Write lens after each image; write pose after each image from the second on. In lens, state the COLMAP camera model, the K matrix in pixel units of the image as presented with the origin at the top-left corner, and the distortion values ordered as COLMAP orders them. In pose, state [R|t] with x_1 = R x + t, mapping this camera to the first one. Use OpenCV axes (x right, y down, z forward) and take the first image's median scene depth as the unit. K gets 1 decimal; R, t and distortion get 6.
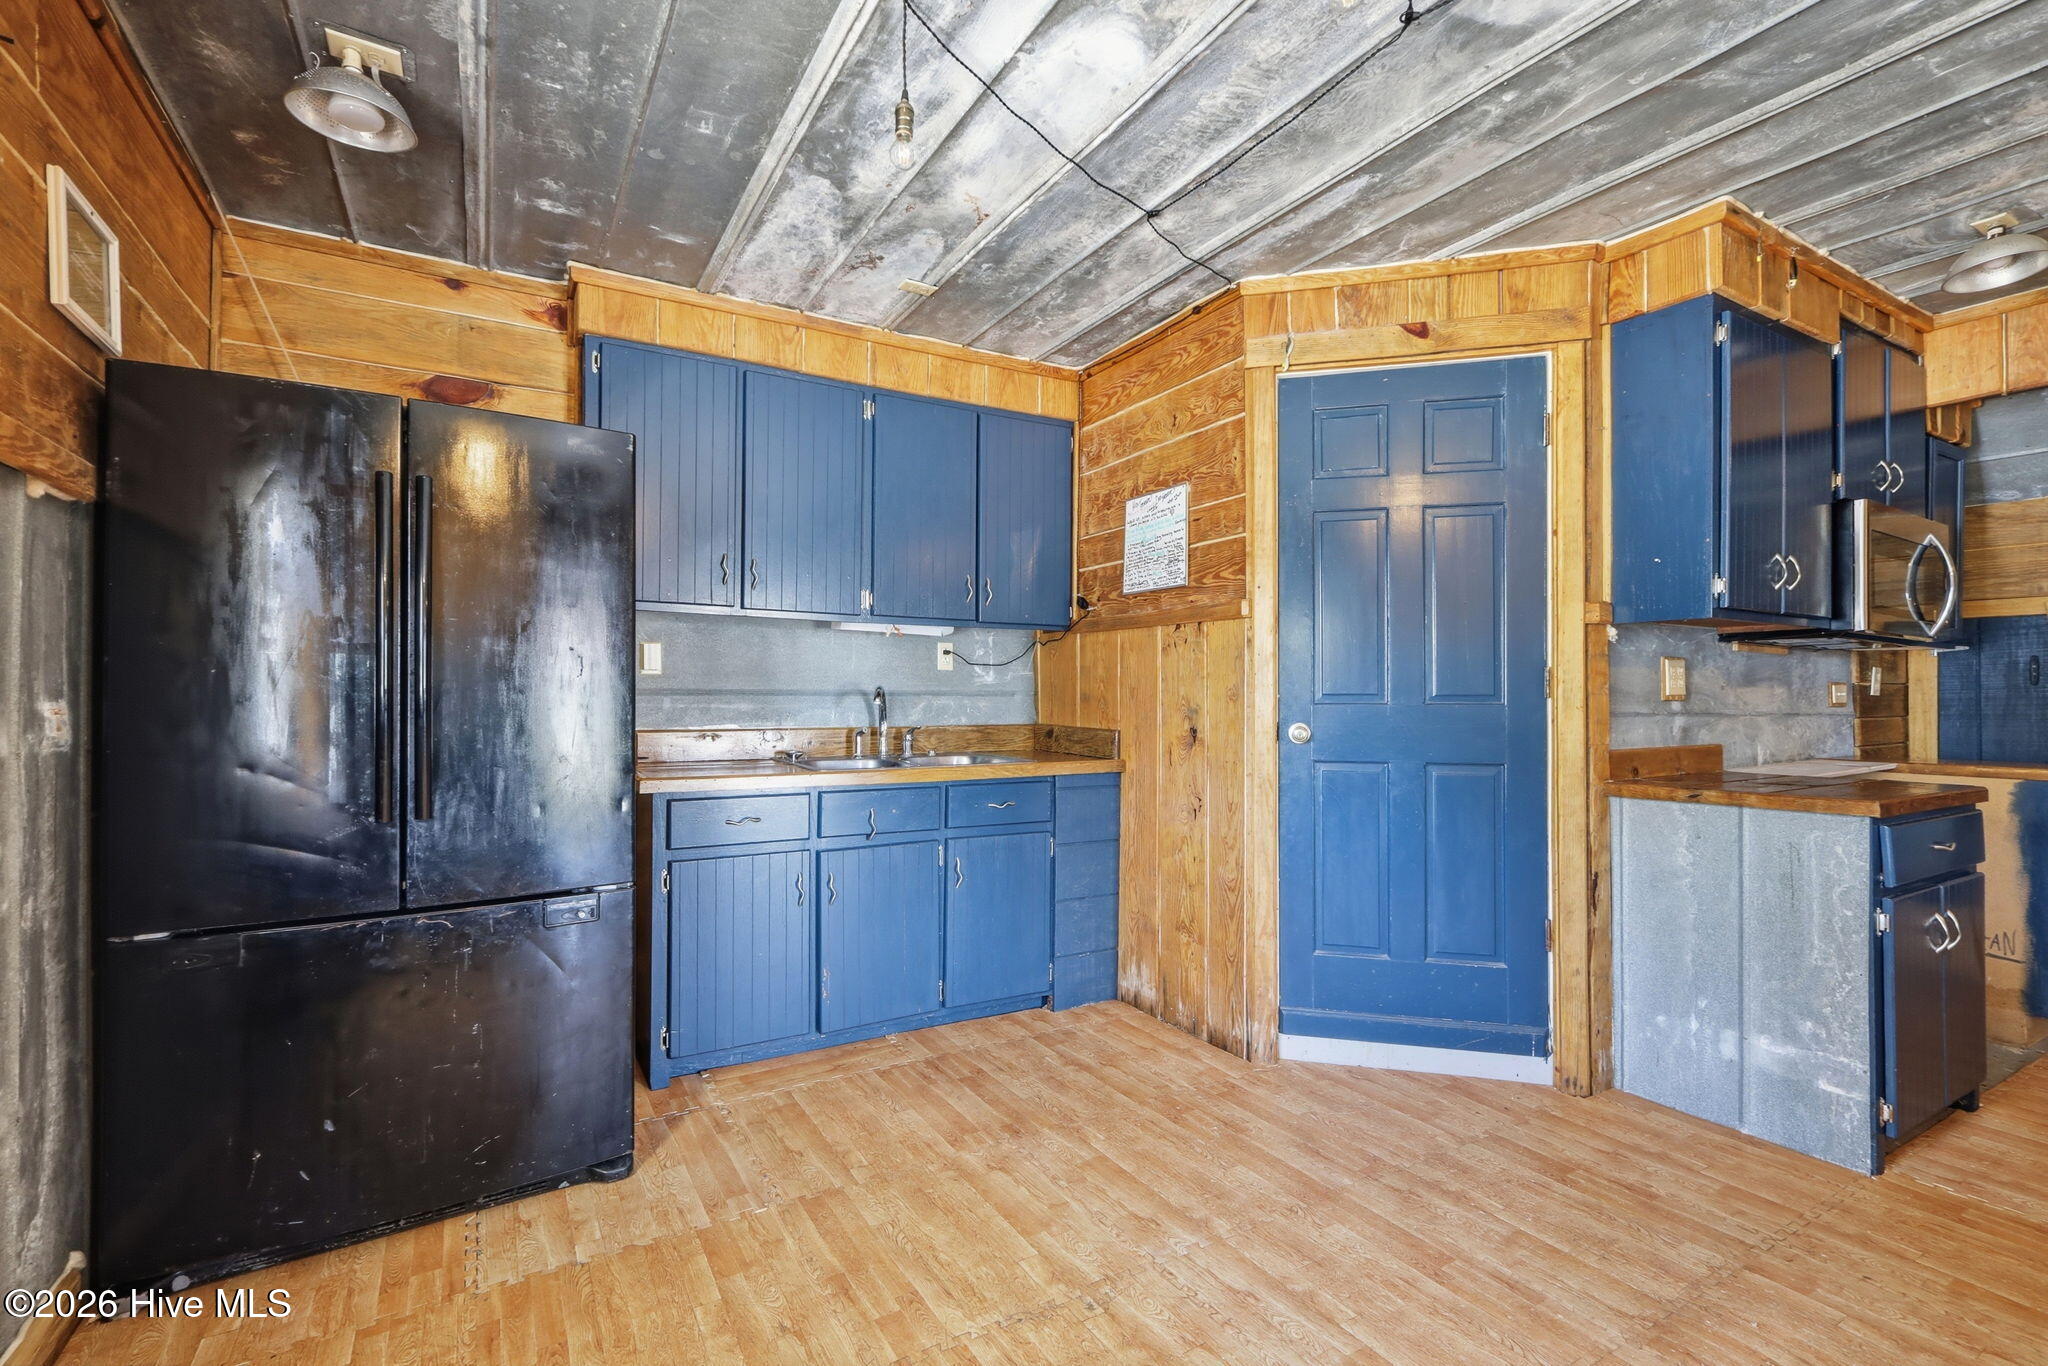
lens RADIAL K [[931.2, 0, 1024.4], [0, 931.2, 687.0], [0, 0, 1]] dist [0.002647, 0.000109]
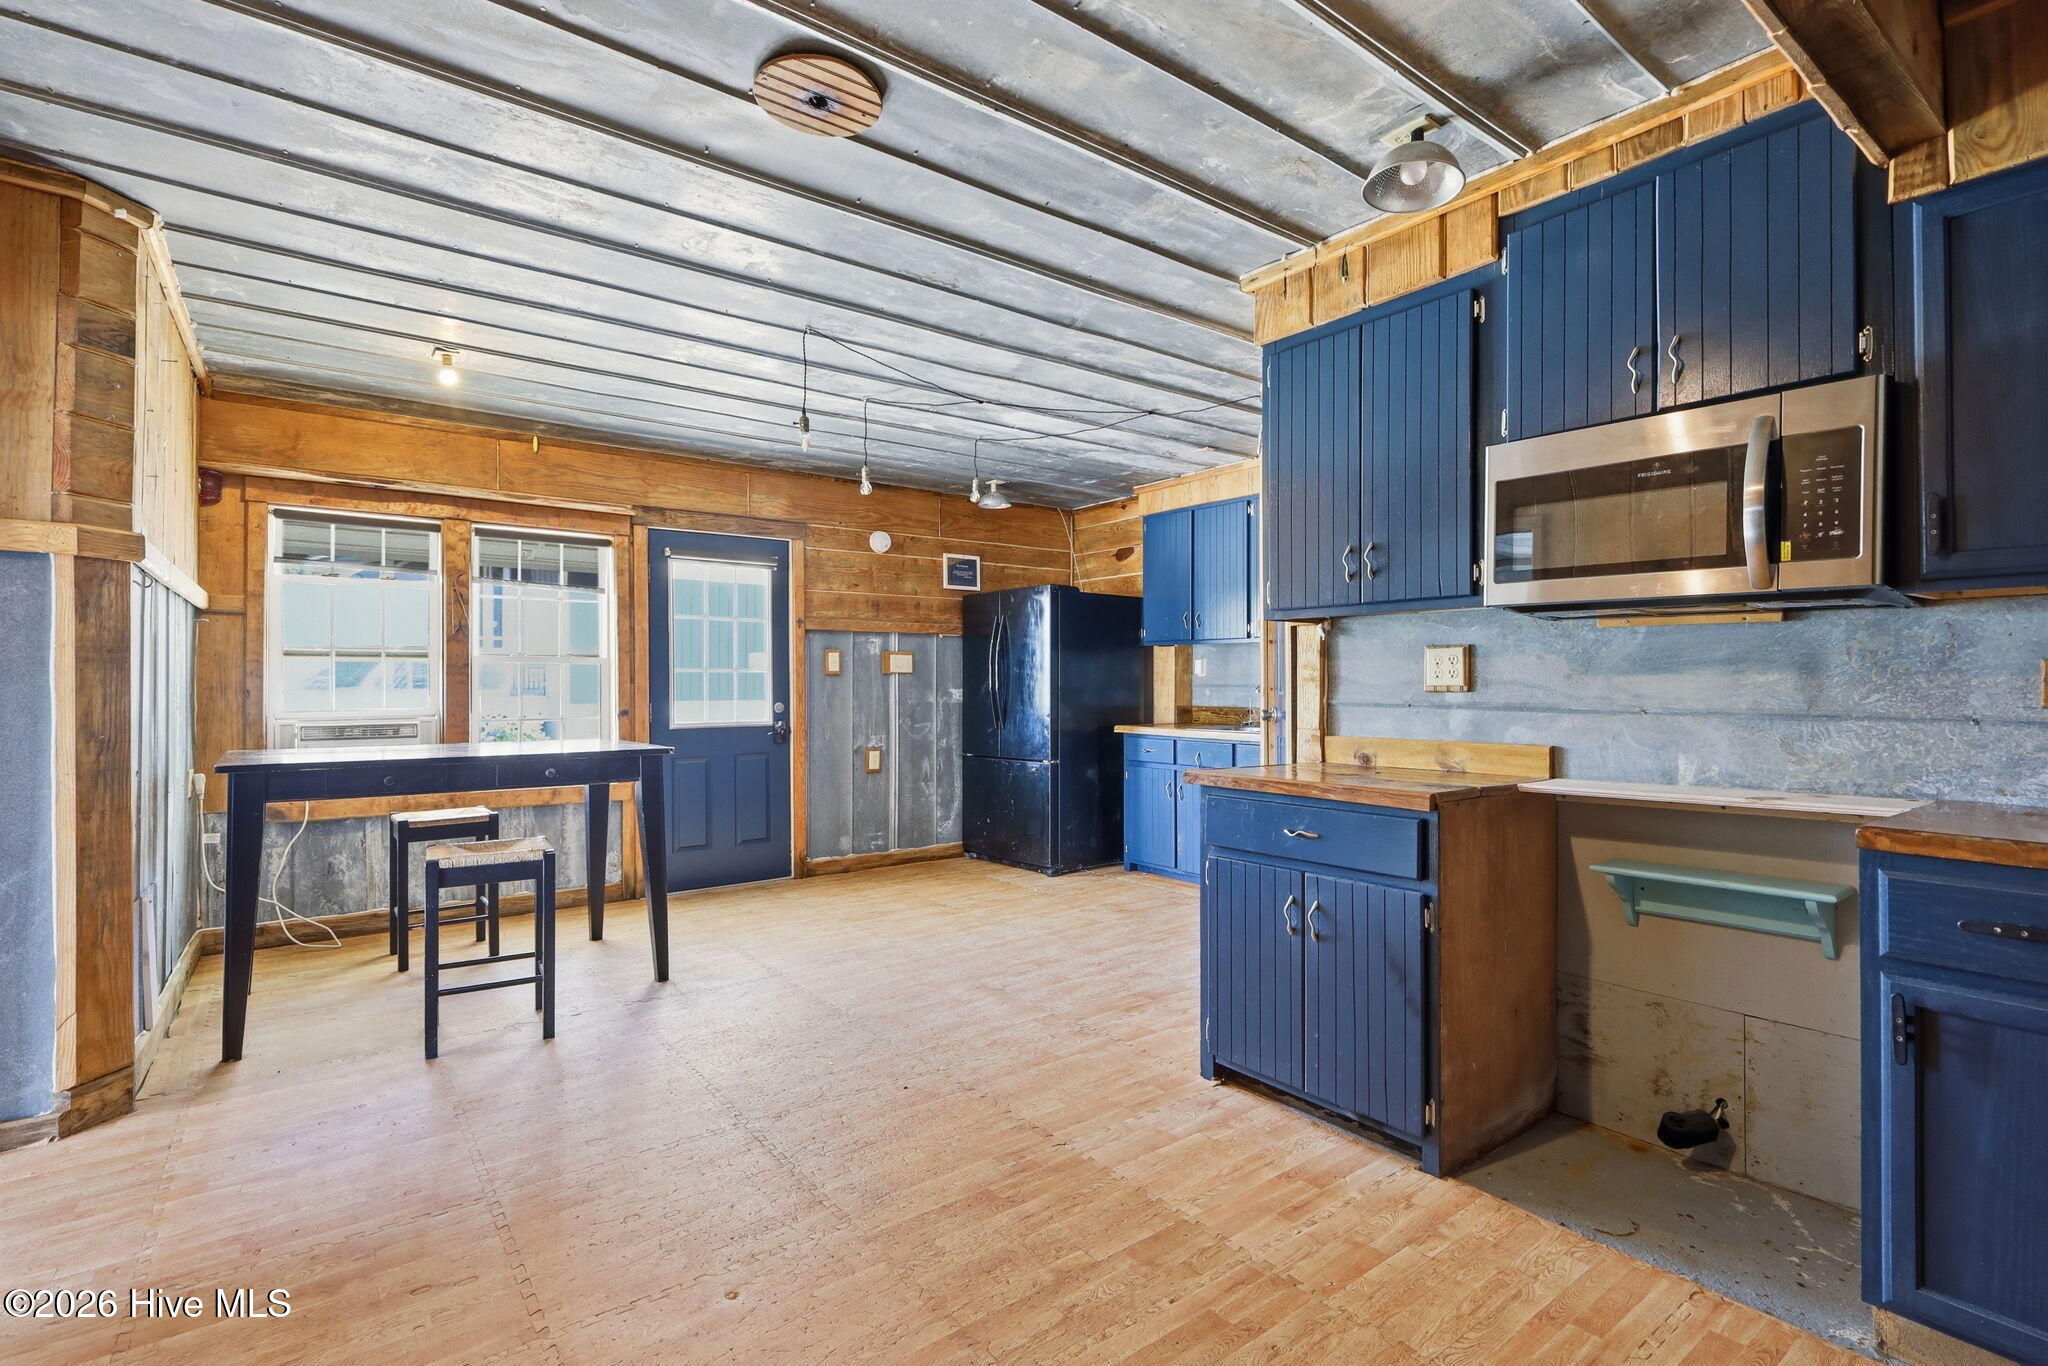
lens RADIAL K [[931.2, 0, 1018.6], [0, 931.2, 682.0], [0, 0, 1]] dist [0.002647, 0.000109]
pose [[0.119508, -0.005603, -0.992817, 2.015816], [0.002236, 0.999983, -0.005375, 0.010157], [0.992831, -0.001577, 0.119519, 0.589790]]
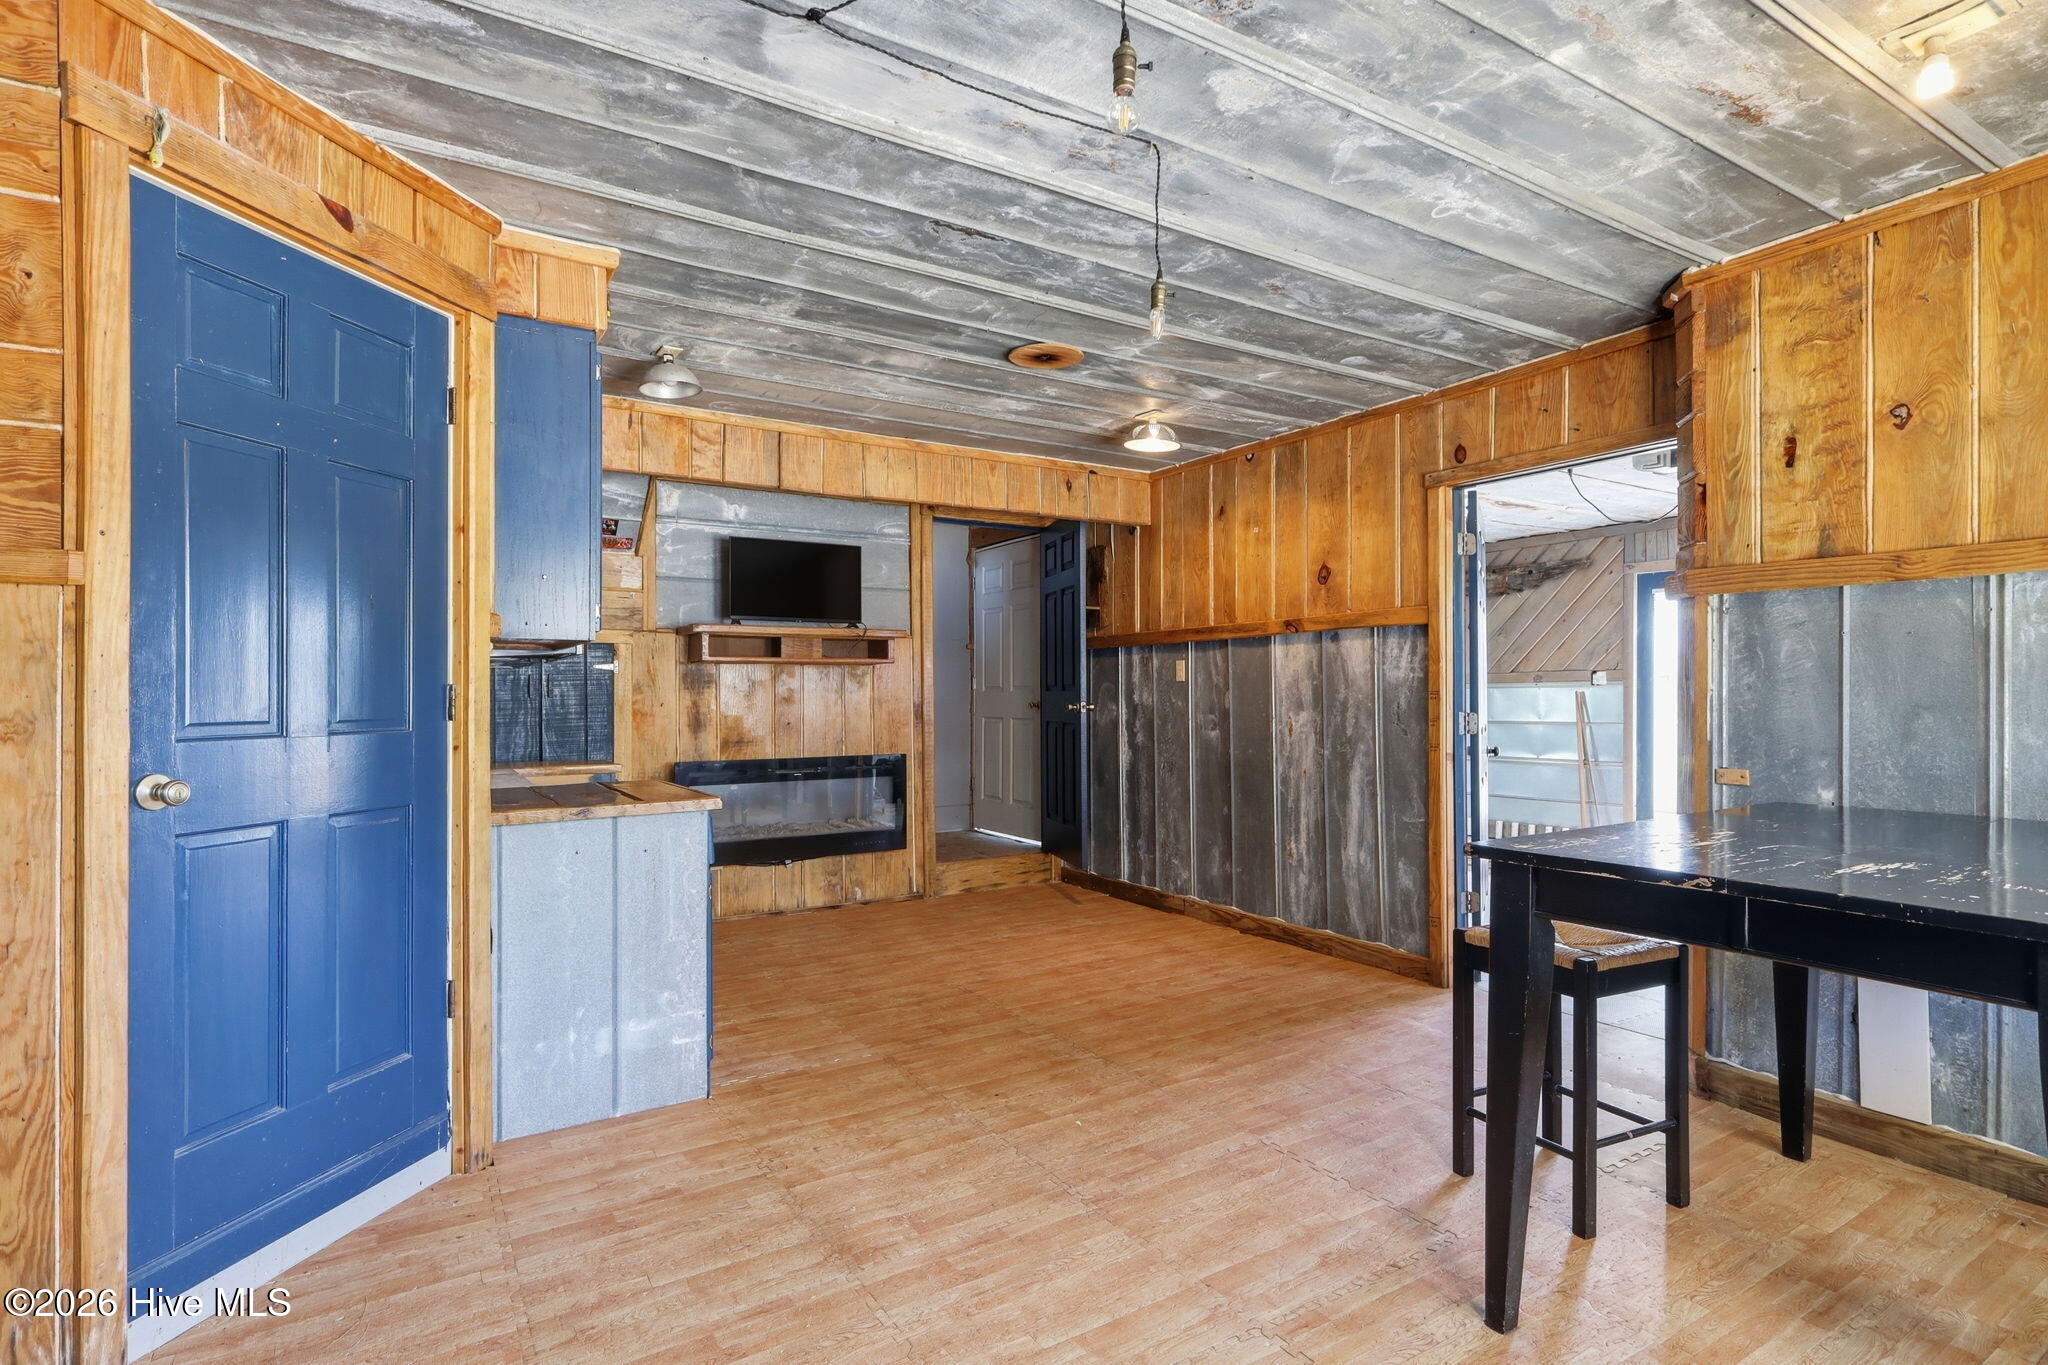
lens RADIAL K [[1027.7, 0, 1028.4], [0, 1027.7, 687.2], [0, 0, 1]] dist [0.002693, 0.000370]
pose [[-0.034975, 0.004123, 0.999380, -0.469413], [-0.004376, 0.999981, -0.004278, -0.020514], [-0.999379, -0.004523, -0.034956, 0.596375]]
